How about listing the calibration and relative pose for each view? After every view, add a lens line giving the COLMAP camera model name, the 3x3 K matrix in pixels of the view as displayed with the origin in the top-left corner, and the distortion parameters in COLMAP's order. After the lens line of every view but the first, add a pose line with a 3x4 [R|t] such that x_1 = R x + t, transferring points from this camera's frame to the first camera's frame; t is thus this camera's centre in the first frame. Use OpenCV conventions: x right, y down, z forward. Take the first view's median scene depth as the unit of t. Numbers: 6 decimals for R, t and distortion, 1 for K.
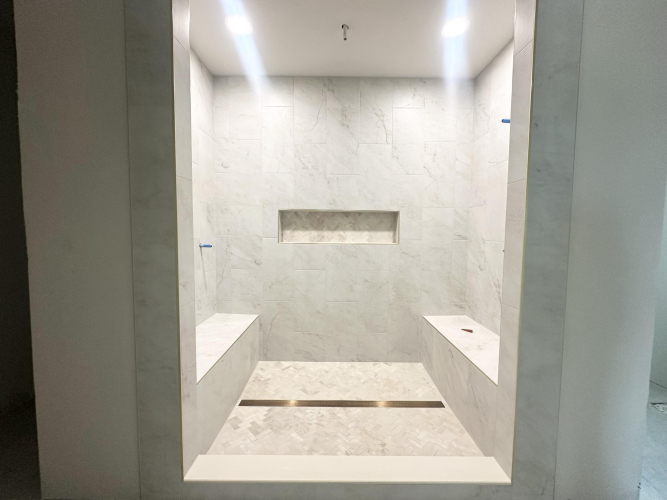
lens RADIAL K [[273.3, 0, 328.8], [0, 273.3, 249.4], [0, 0, 1]] dist [-0.000744, -0.000007]
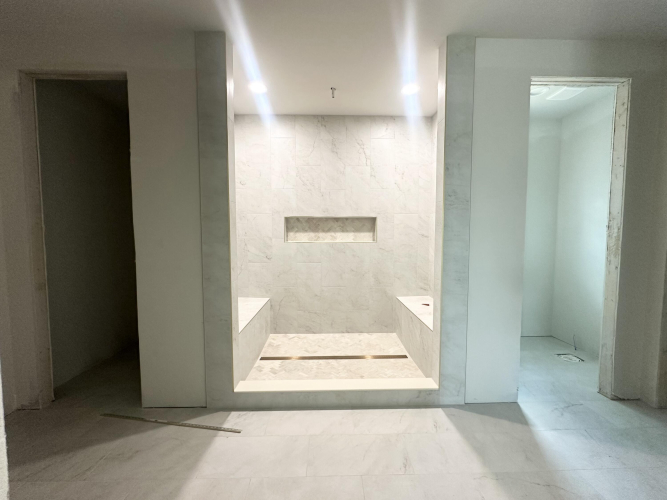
lens RADIAL K [[273.3, 0, 328.8], [0, 273.3, 249.4], [0, 0, 1]] dist [-0.000744, -0.000007]
pose [[0.999691, -0.012649, 0.021387, -0.002231], [0.012645, 0.999920, 0.000337, 0.012934], [-0.021389, -0.000066, 0.999771, -0.312681]]
